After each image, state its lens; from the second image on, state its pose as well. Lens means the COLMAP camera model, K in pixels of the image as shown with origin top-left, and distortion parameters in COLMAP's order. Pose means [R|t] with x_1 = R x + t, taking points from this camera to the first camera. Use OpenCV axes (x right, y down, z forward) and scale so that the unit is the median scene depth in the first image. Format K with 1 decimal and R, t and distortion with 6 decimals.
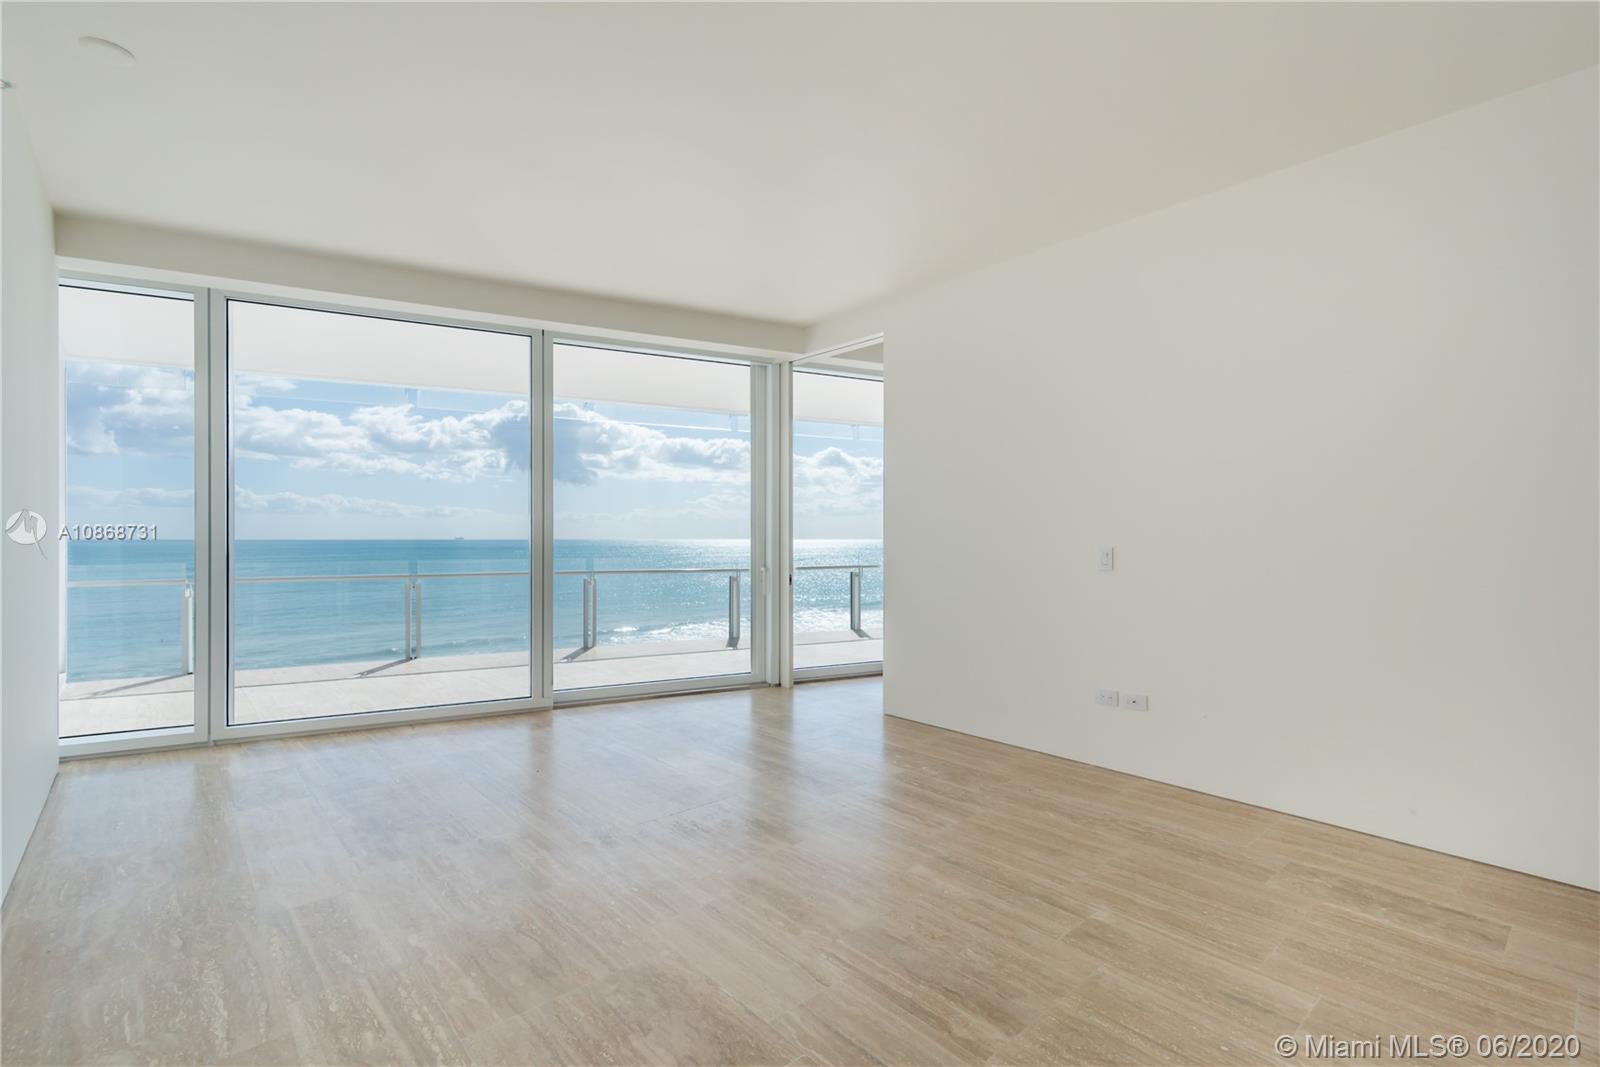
lens RADIAL K [[721.2, 0, 796.7], [0, 721.2, 536.4], [0, 0, 1]] dist [0.014146, -0.000715]
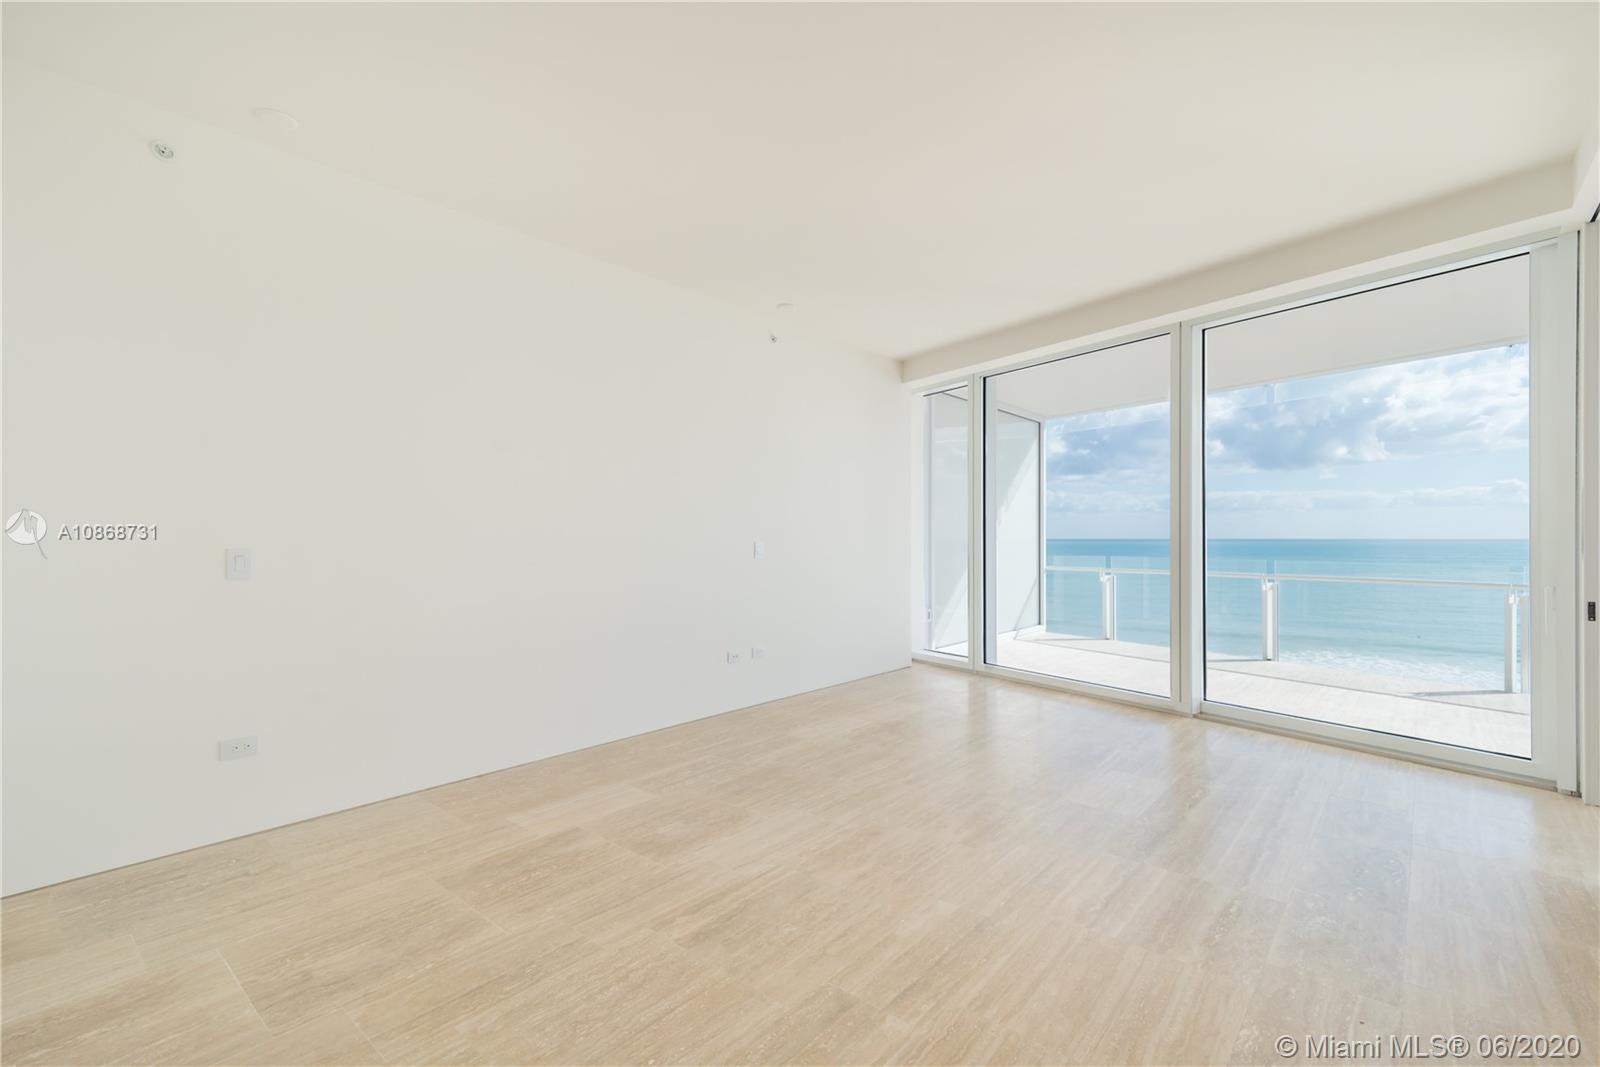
lens RADIAL K [[723.3, 0, 798.0], [0, 723.3, 539.3], [0, 0, 1]] dist [0.017889, -0.003274]
pose [[0.130058, 0.000894, -0.991506, 0.944556], [0.002215, 0.999997, 0.001192, 0.007330], [0.991504, -0.002352, 0.130056, 0.645625]]
